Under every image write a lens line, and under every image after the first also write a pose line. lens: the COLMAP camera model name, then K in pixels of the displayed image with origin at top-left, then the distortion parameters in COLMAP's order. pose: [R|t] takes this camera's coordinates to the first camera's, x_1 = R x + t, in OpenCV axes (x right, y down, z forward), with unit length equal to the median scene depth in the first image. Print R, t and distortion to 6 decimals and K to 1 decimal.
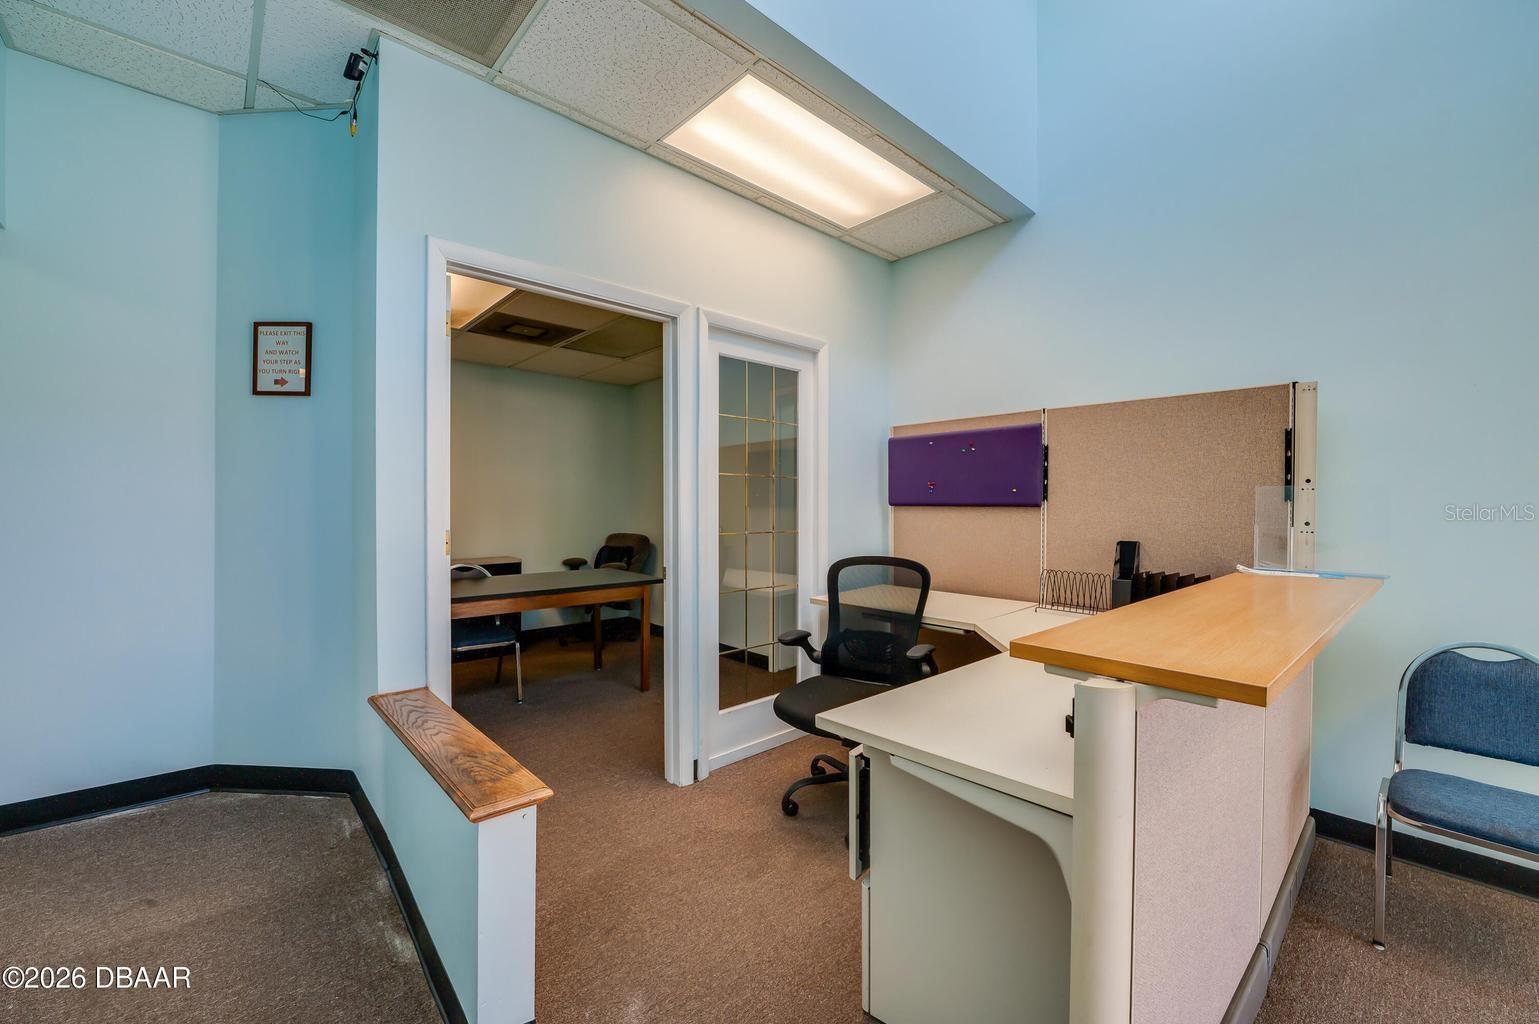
lens RADIAL K [[623.1, 0, 764.4], [0, 623.1, 519.1], [0, 0, 1]] dist [-0.017480, 0.001680]
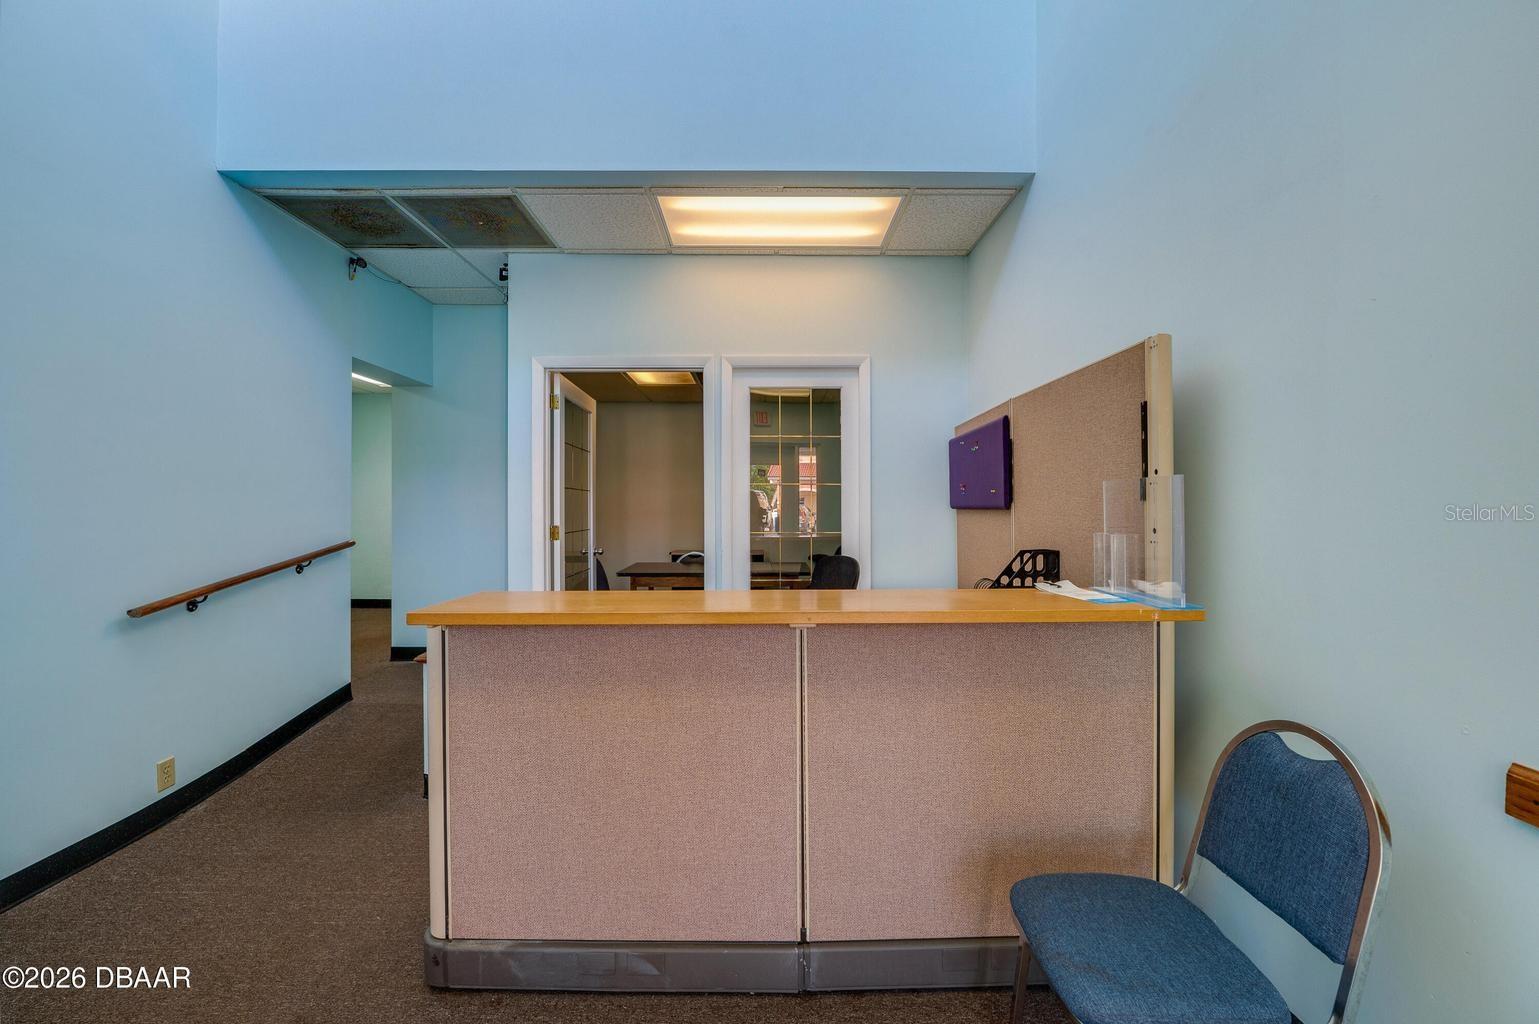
lens RADIAL K [[623.1, 0, 766.0], [0, 623.1, 507.9], [0, 0, 1]] dist [-0.017480, 0.001680]
pose [[0.740496, -0.015166, -0.671890, 0.733242], [-0.002481, 0.999677, -0.025299, 0.001131], [0.672057, 0.020401, 0.740219, 0.113658]]
